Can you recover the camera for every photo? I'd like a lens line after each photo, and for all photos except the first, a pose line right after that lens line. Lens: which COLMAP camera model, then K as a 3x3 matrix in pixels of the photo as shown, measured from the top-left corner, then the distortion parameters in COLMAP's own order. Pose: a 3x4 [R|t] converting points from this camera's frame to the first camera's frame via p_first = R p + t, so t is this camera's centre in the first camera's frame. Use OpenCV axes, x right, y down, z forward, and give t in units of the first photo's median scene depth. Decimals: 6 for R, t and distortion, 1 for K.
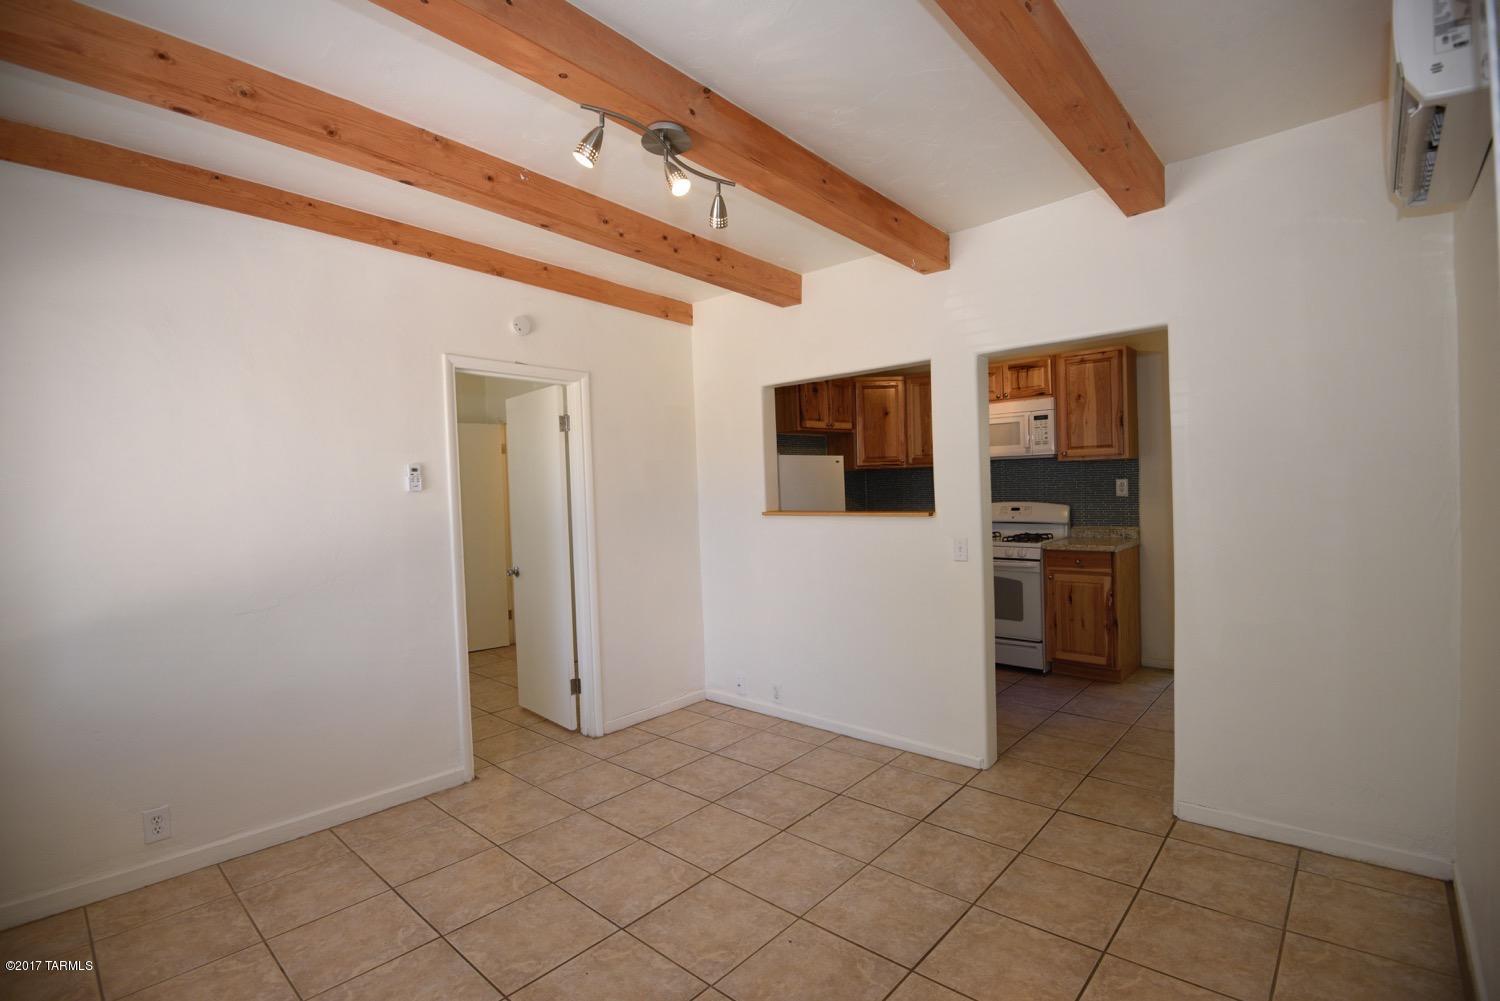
lens RADIAL K [[696.2, 0, 744.8], [0, 696.2, 497.6], [0, 0, 1]] dist [-0.041708, -0.001336]
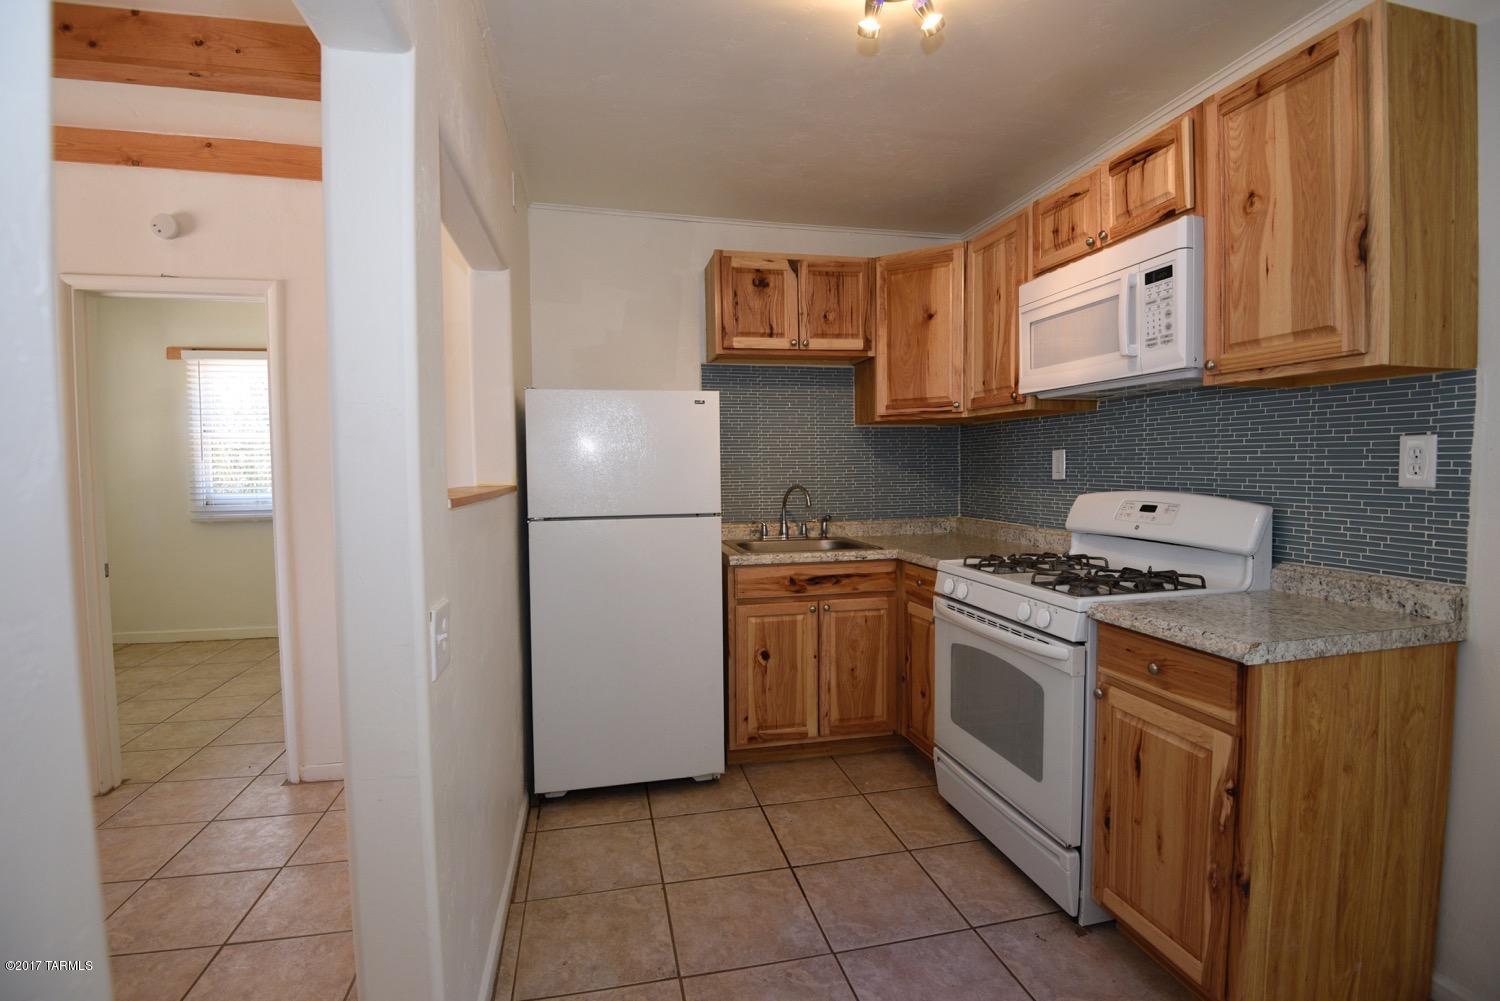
lens RADIAL K [[696.2, 0, 753.4], [0, 696.2, 508.3], [0, 0, 1]] dist [-0.041708, -0.001336]
pose [[0.825628, 0.056940, -0.561334, 0.466136], [-0.024981, 0.997608, 0.064452, -0.004918], [0.563661, -0.039191, 0.825076, 0.554908]]
